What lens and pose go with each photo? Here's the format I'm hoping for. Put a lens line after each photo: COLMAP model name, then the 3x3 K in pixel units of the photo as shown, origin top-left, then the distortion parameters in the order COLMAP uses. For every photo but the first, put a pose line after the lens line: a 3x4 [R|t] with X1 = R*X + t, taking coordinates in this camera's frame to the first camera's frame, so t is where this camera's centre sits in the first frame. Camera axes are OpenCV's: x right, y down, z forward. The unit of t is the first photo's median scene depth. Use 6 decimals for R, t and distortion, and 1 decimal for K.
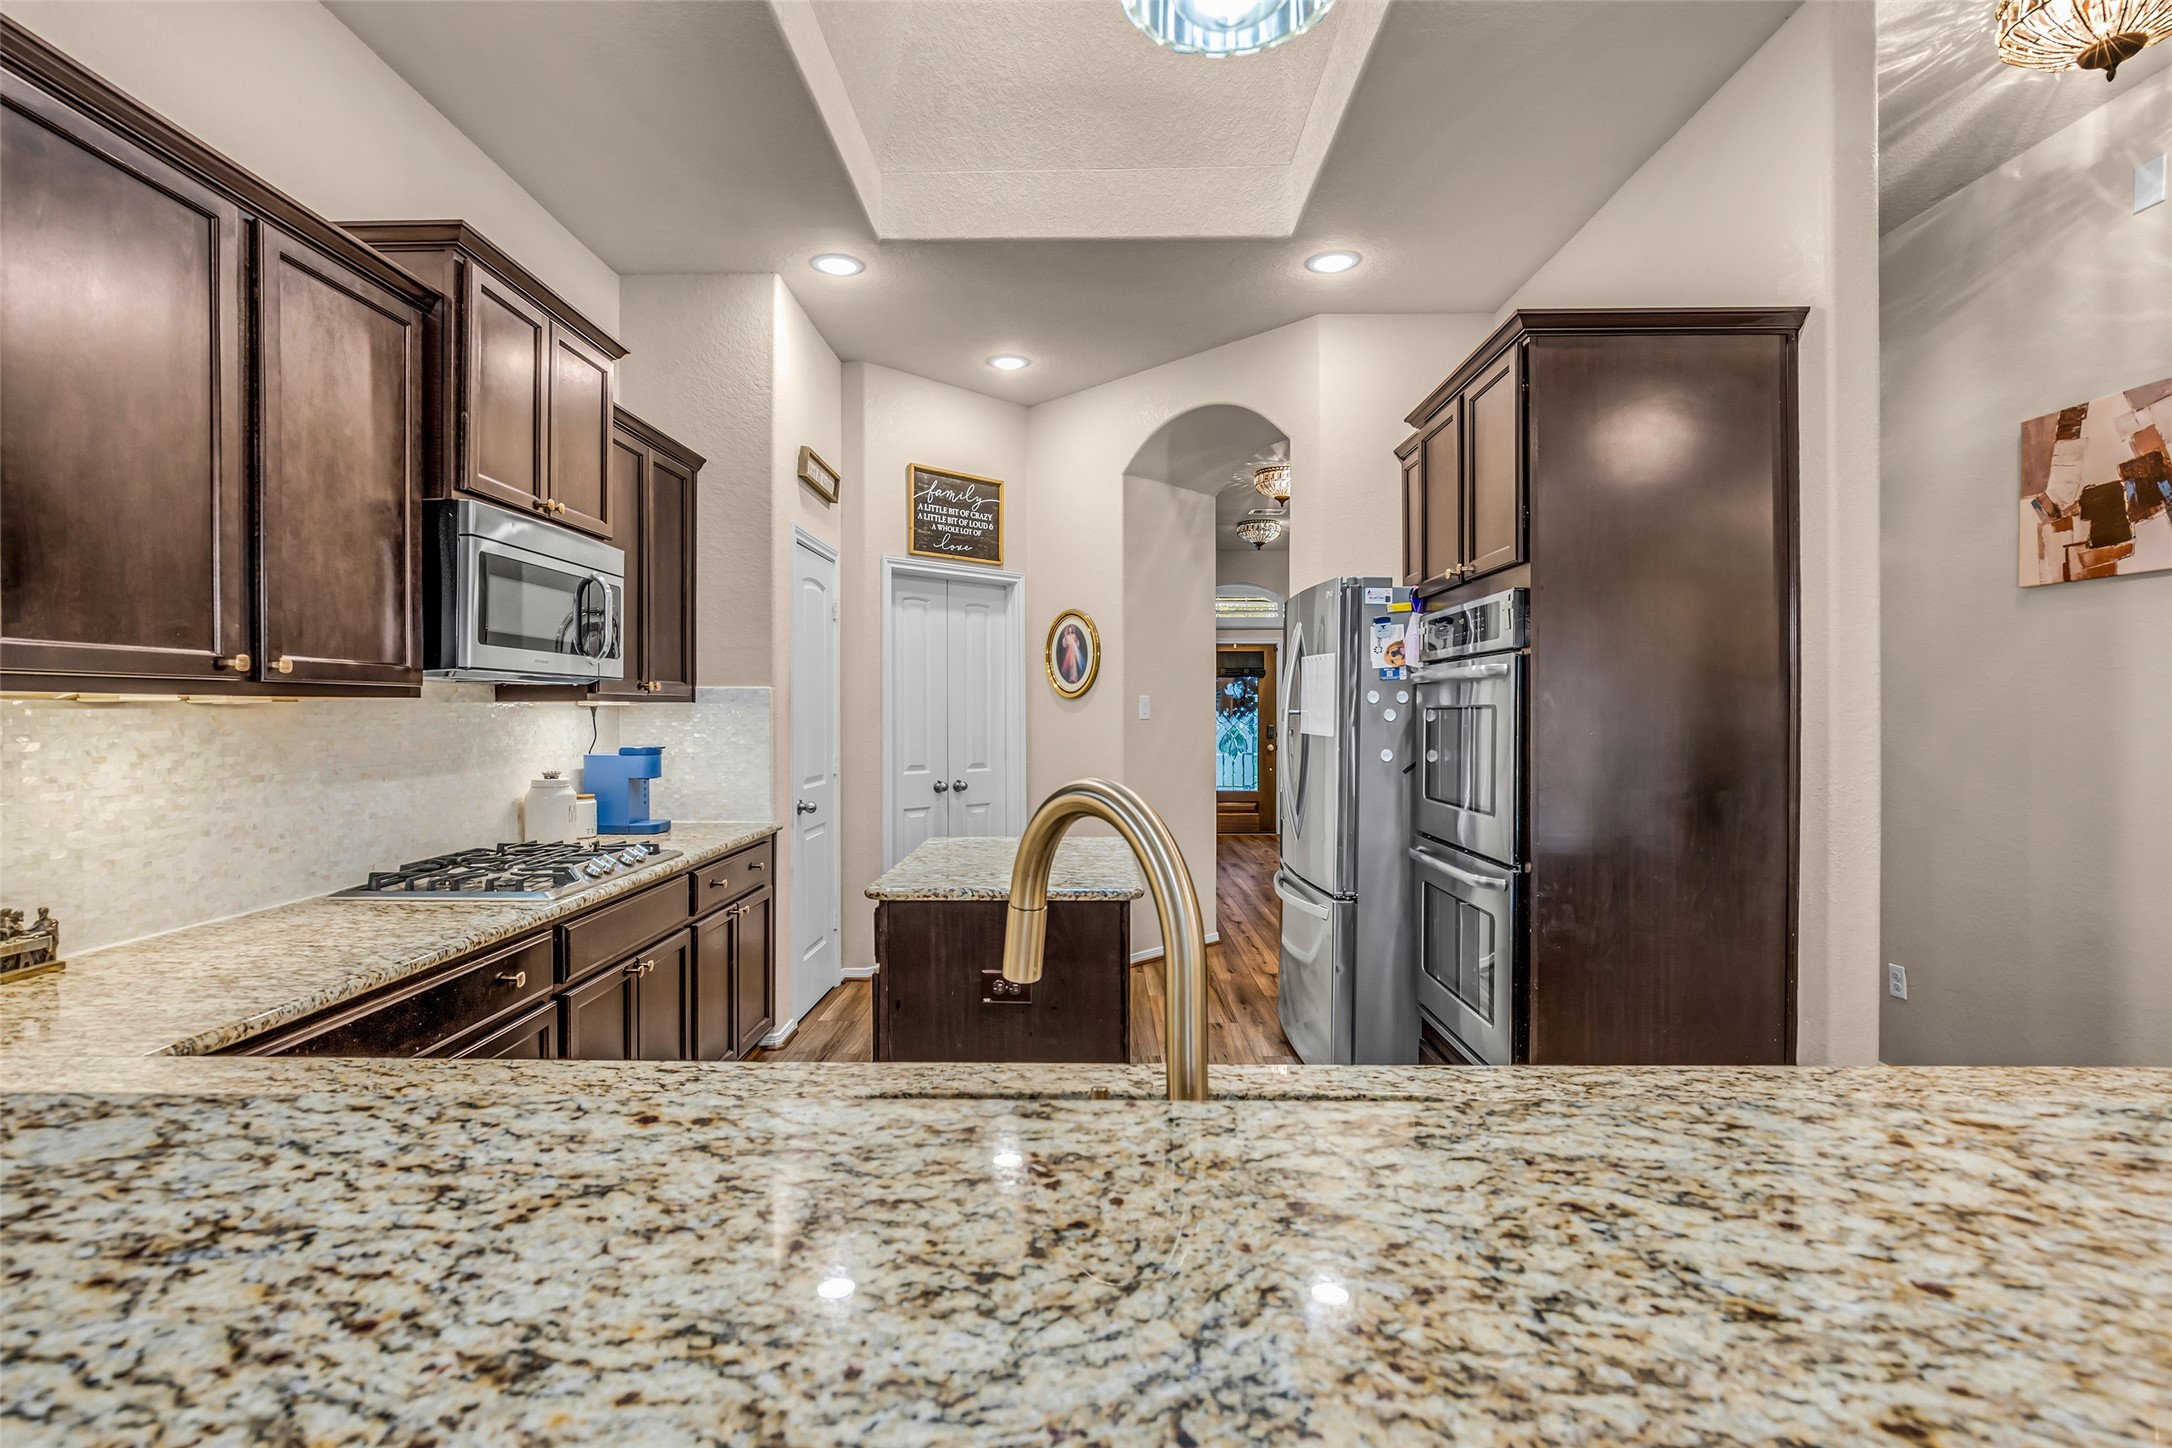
lens RADIAL K [[1000.6, 0, 1080.8], [0, 1000.6, 712.4], [0, 0, 1]] dist [-0.013937, 0.003422]
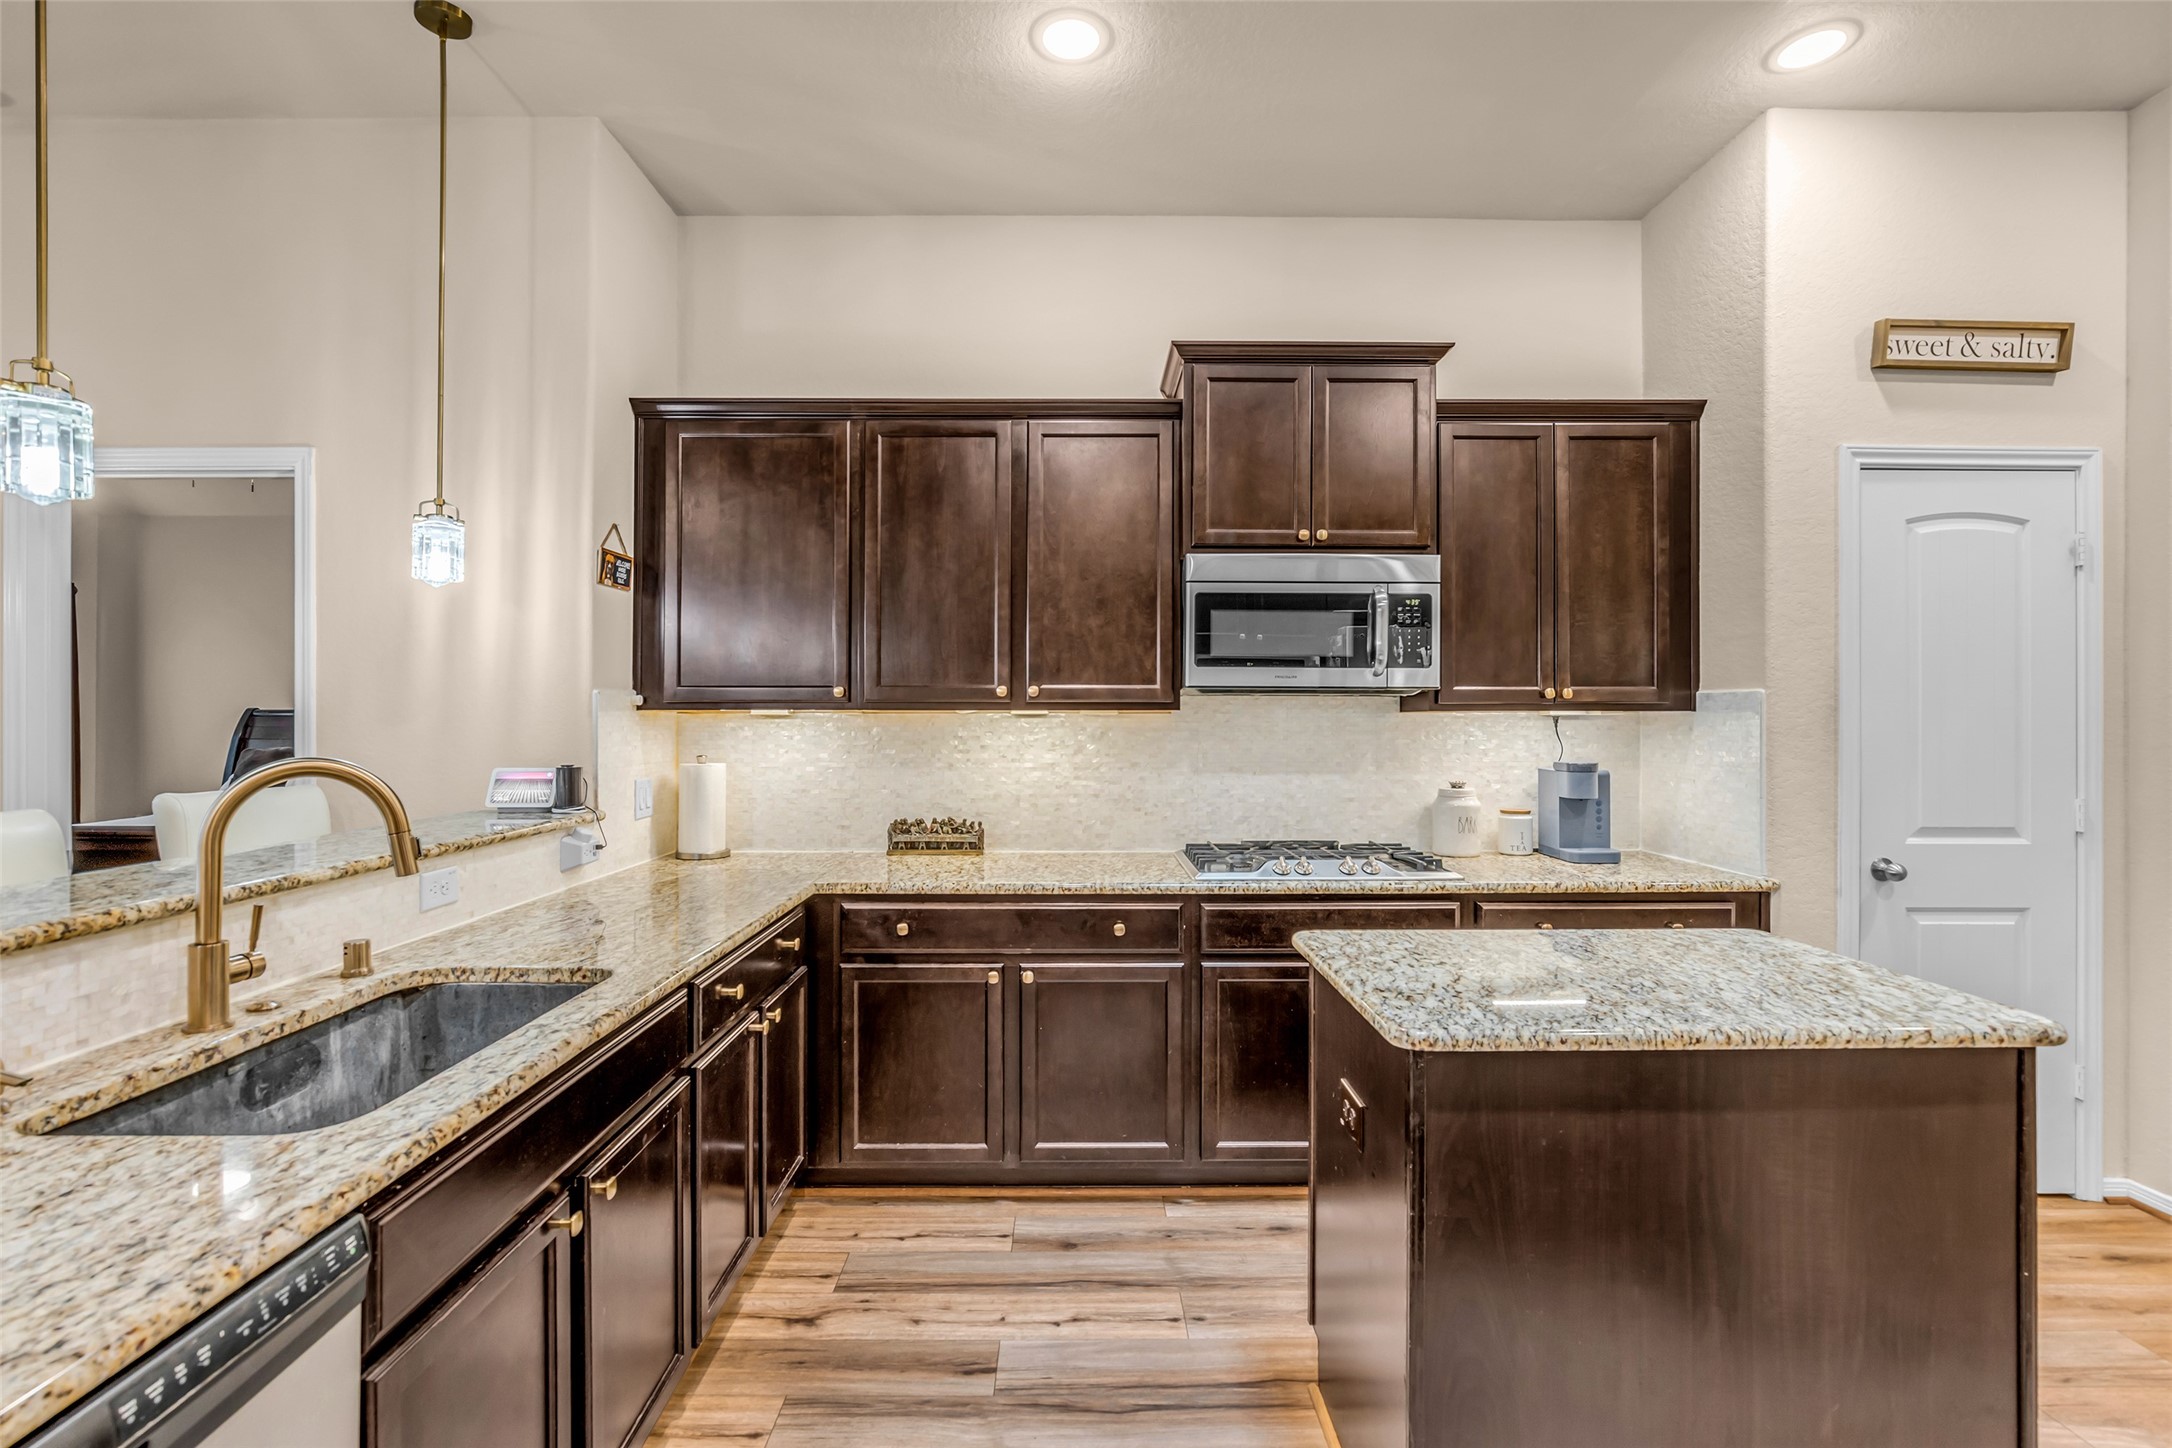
lens RADIAL K [[1000.6, 0, 1075.3], [0, 1000.6, 718.9], [0, 0, 1]] dist [-0.013937, 0.003422]
pose [[0.019211, 0.001228, -0.999815, 0.630489], [-0.005678, 0.999983, 0.001119, -0.003762], [0.999799, 0.005656, 0.019218, 0.795030]]
